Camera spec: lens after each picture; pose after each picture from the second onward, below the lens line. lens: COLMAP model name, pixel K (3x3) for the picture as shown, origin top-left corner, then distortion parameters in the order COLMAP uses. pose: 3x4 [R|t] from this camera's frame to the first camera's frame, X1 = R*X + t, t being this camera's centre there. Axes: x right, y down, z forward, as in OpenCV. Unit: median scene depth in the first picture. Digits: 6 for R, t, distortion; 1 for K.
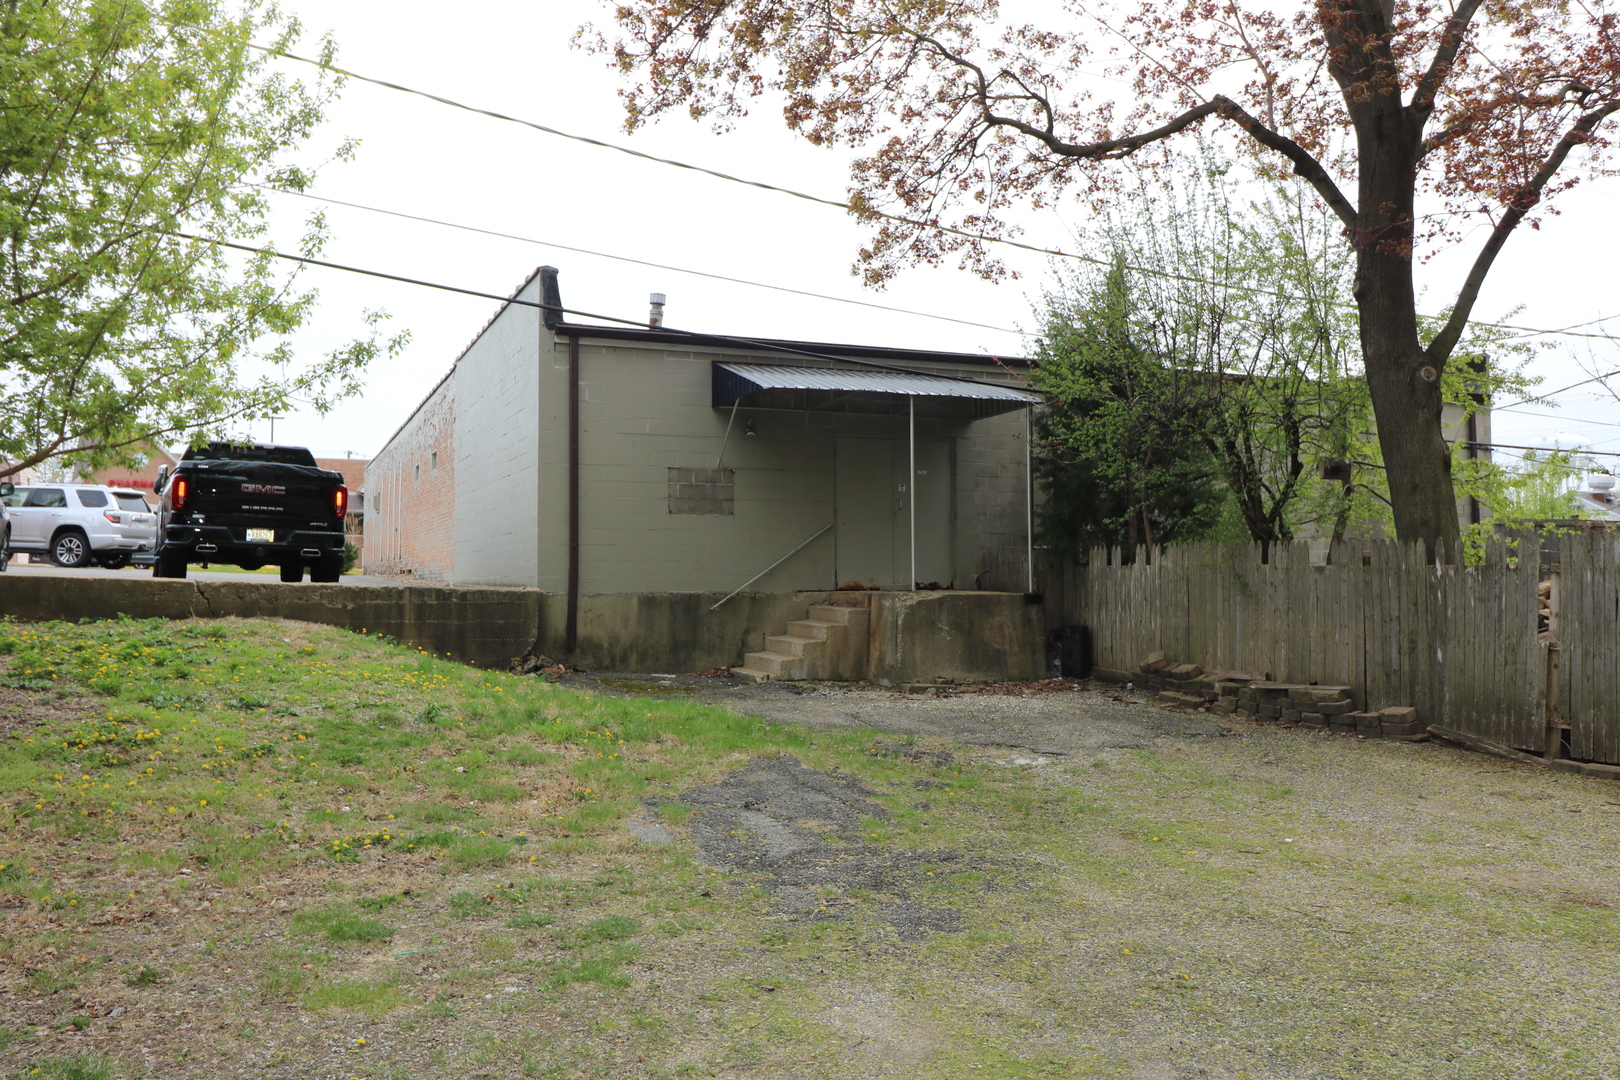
lens RADIAL K [[1247.2, 0, 812.9], [0, 1247.2, 538.9], [0, 0, 1]] dist [-0.039099, -0.001254]
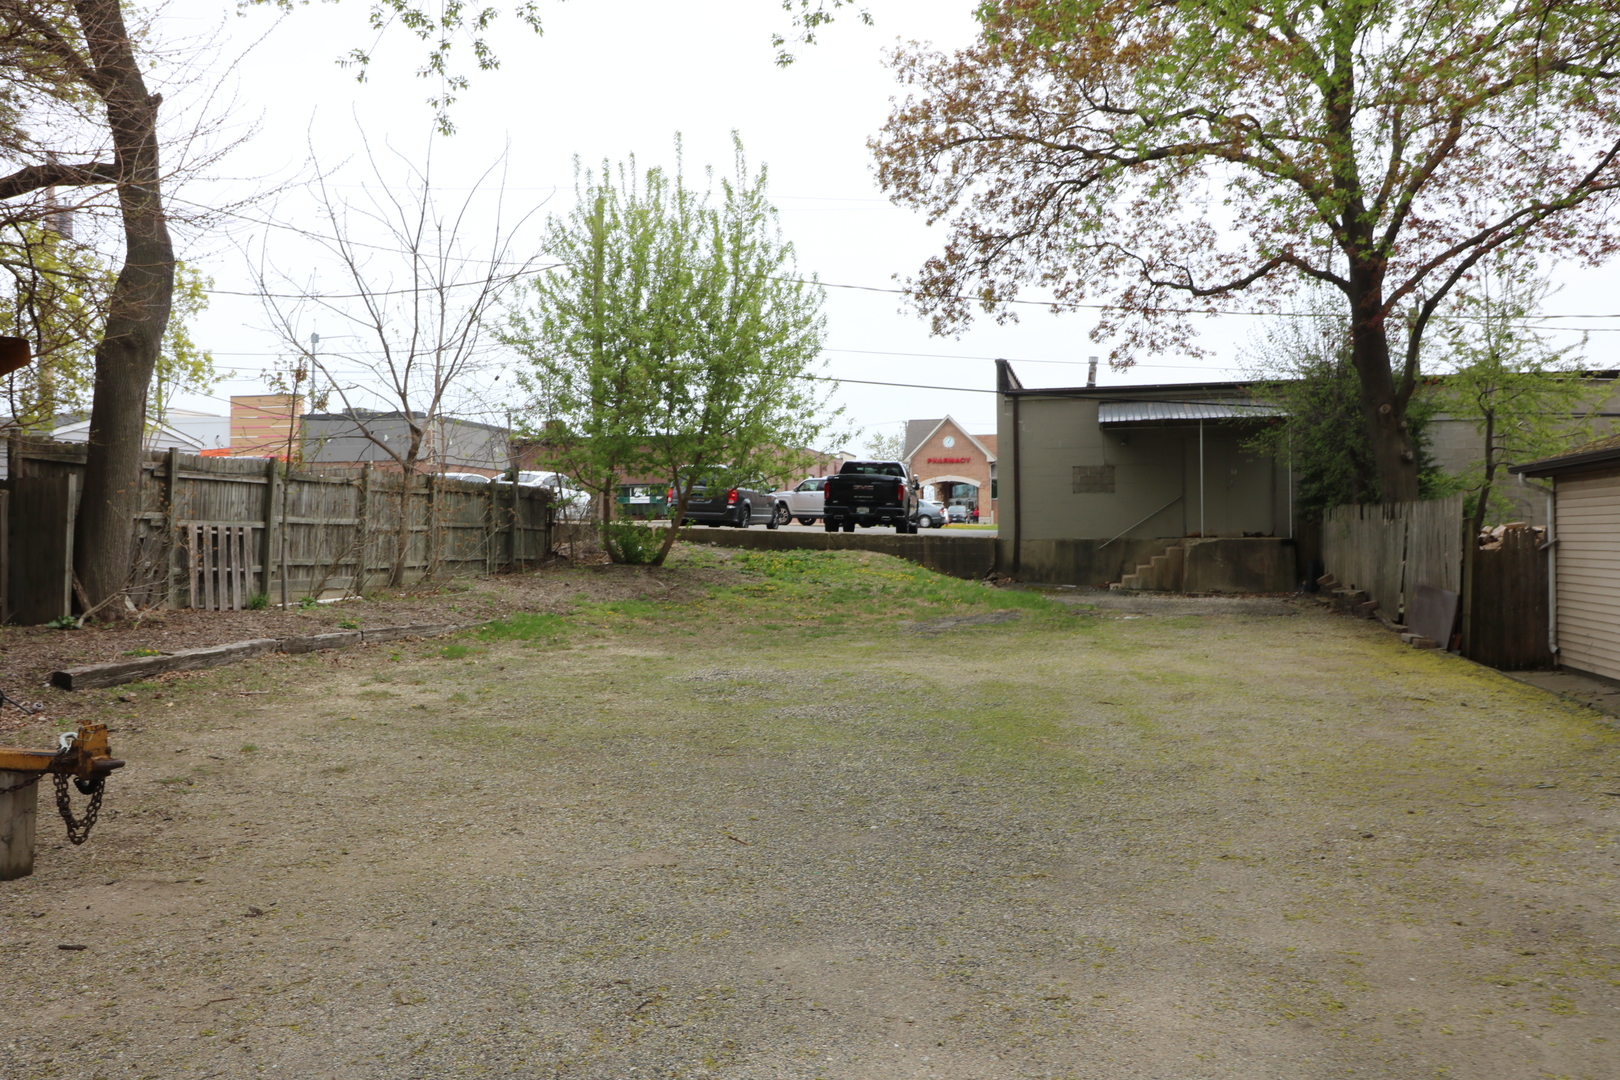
lens RADIAL K [[1247.2, 0, 806.6], [0, 1247.2, 533.3], [0, 0, 1]] dist [-0.039099, -0.001254]
pose [[0.801160, -0.003266, -0.598441, 0.639684], [0.019835, 0.999581, 0.021098, -0.008578], [0.598121, -0.028772, 0.800889, -0.627172]]
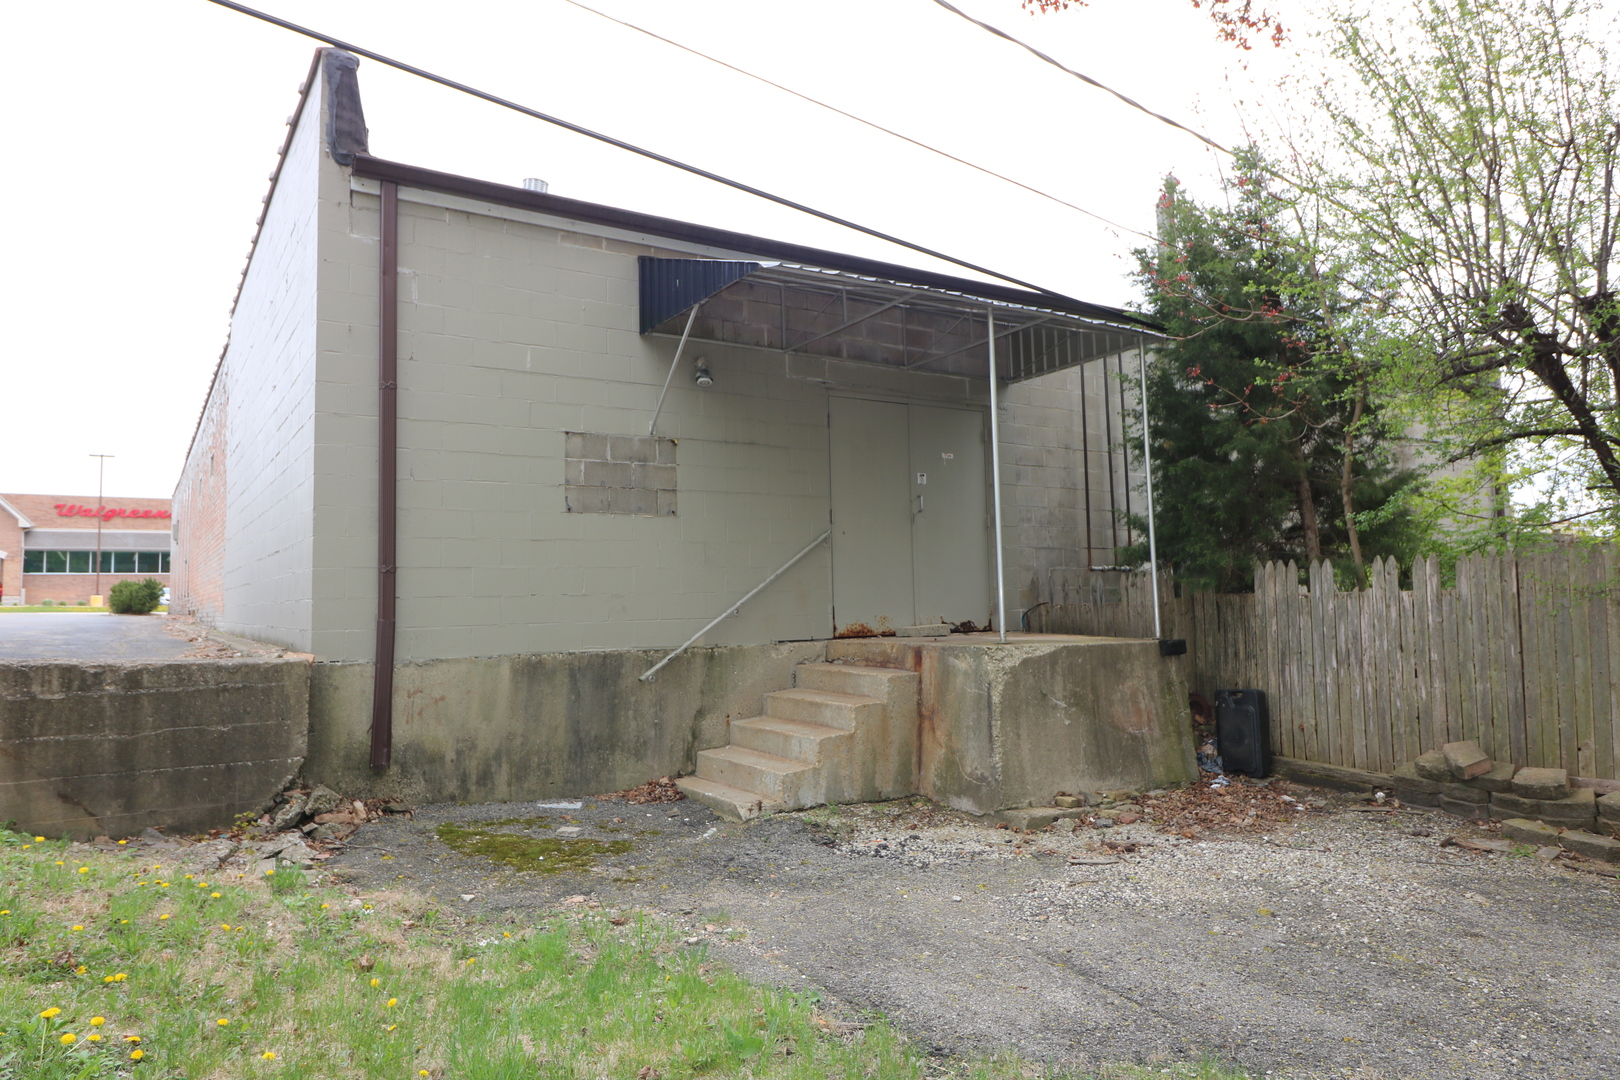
lens RADIAL K [[1044.2, 0, 811.2], [0, 1044.2, 527.6], [0, 0, 1]] dist [-0.000543, -0.002203]
pose [[0.986337, -0.005446, 0.164650, -0.086183], [0.012520, 0.999041, -0.041959, 0.008123], [-0.164264, 0.043447, 0.985459, 0.526677]]
